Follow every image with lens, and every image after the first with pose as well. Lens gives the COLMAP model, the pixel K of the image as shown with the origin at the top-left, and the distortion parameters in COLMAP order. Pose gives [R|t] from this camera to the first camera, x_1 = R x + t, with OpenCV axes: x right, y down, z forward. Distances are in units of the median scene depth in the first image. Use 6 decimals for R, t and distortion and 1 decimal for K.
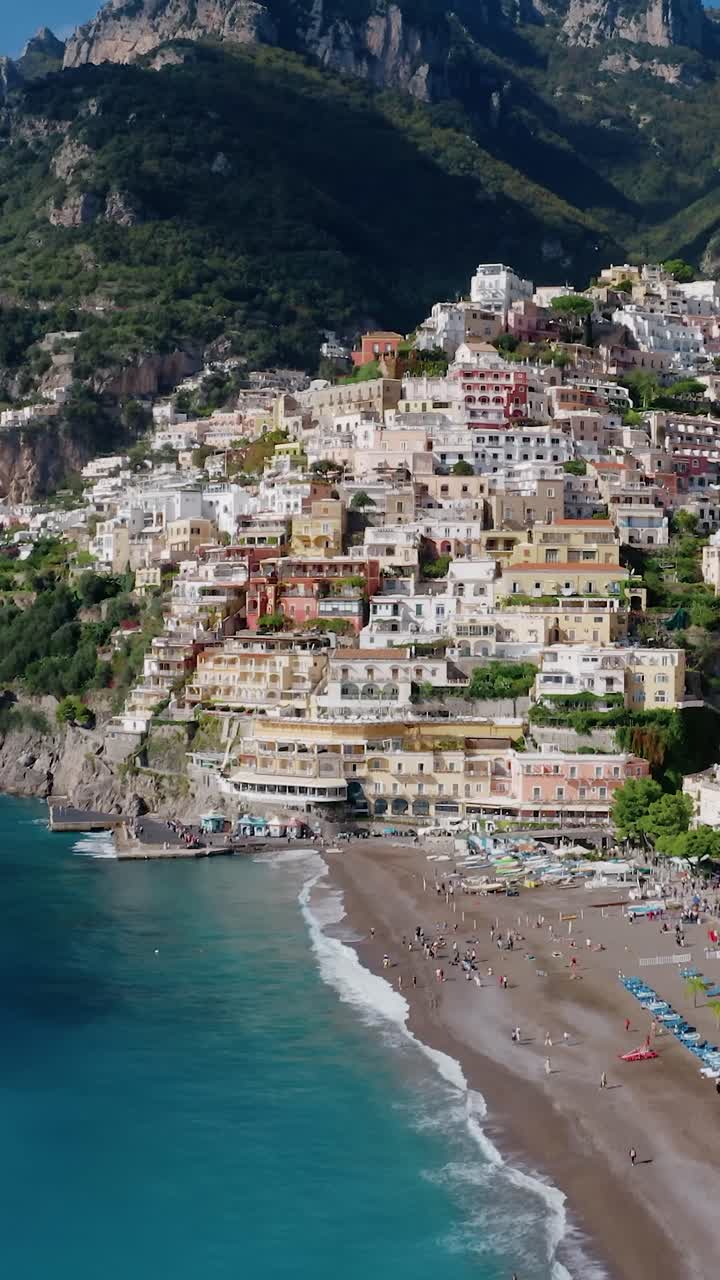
lens RADIAL K [[1826.1, 0, 551.1], [0, 1826.1, 638.8], [0, 0, 1]] dist [-0.172526, -0.056775]
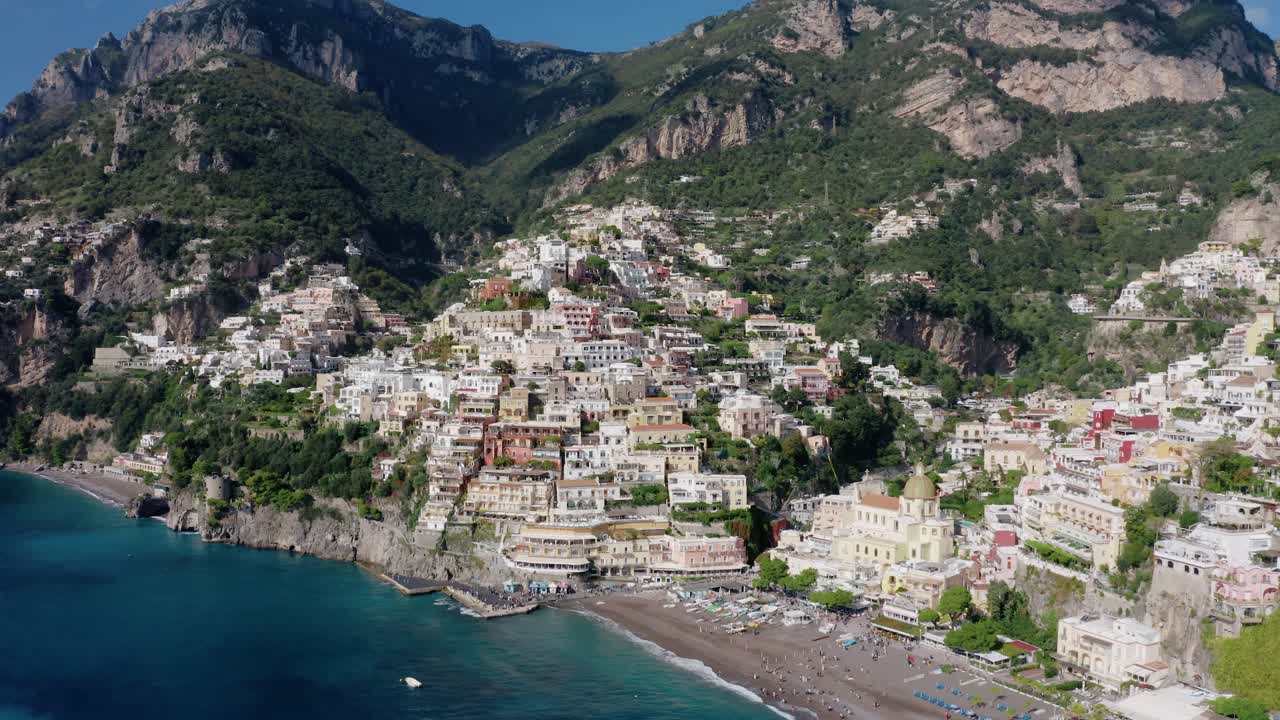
lens RADIAL K [[1023.9, 0, 623.0], [0, 1023.9, 346.1], [0, 0, 1]] dist [-0.189954, 0.011232]
pose [[0.964267, -0.004796, 0.264889, -0.297480], [0.011984, 0.999602, -0.025528, -0.093099], [-0.264661, 0.027791, 0.963941, 0.009822]]
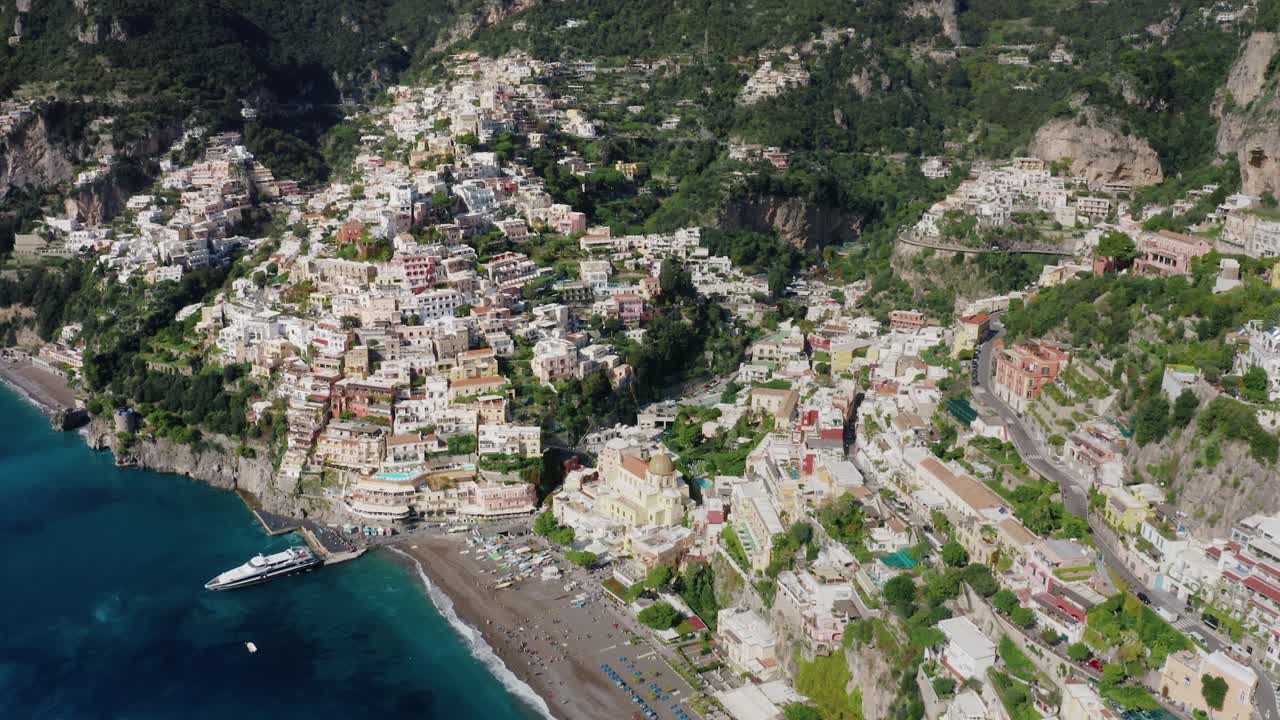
lens RADIAL K [[1023.9, 0, 623.0], [0, 1023.9, 346.1], [0, 0, 1]] dist [-0.189954, 0.011232]
pose [[0.948562, -0.078439, 0.306721, -0.199730], [0.007595, 0.974180, 0.225645, -0.354509], [-0.316501, -0.211708, 0.924666, -0.203028]]
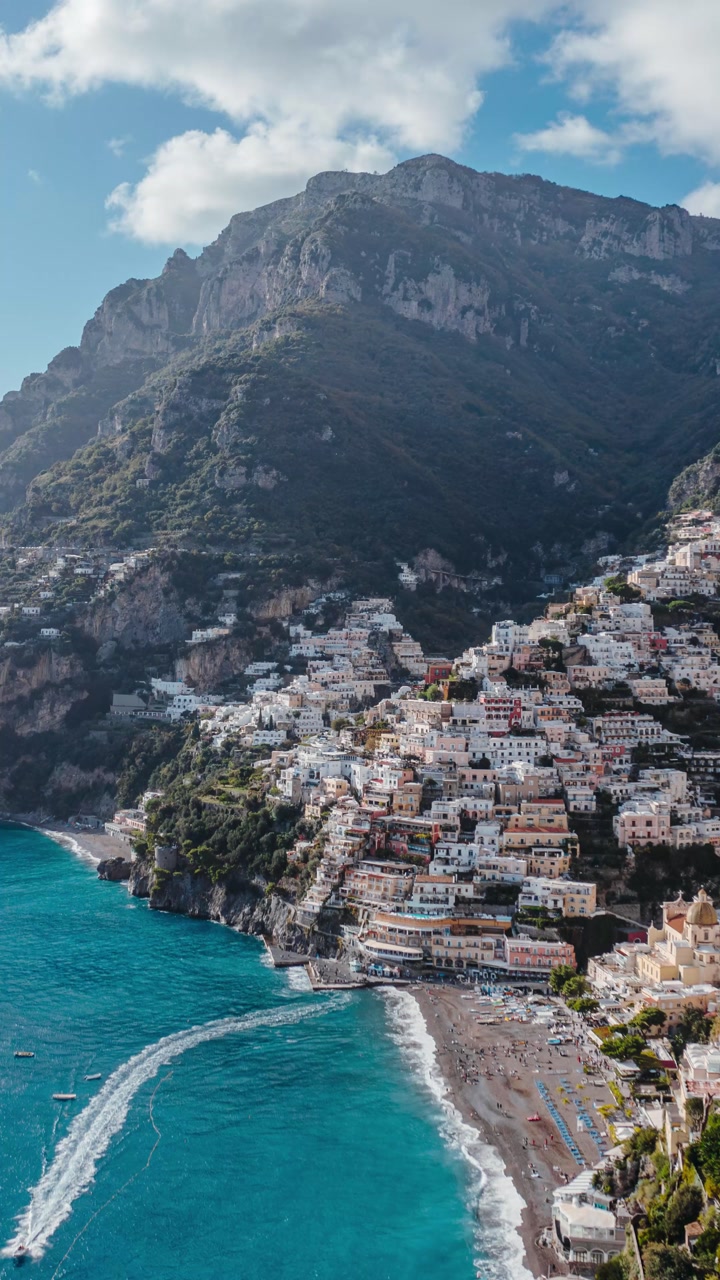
lens RADIAL K [[1544.8, 0, 290.6], [0, 1544.8, 639.4], [0, 0, 1]] dist [-0.022519, 0.006437]
pose [[0.982619, 0.007037, -0.185501, 0.051520], [-0.010145, 0.999824, -0.015811, -0.206120], [0.185357, 0.017419, 0.982517, -0.624502]]
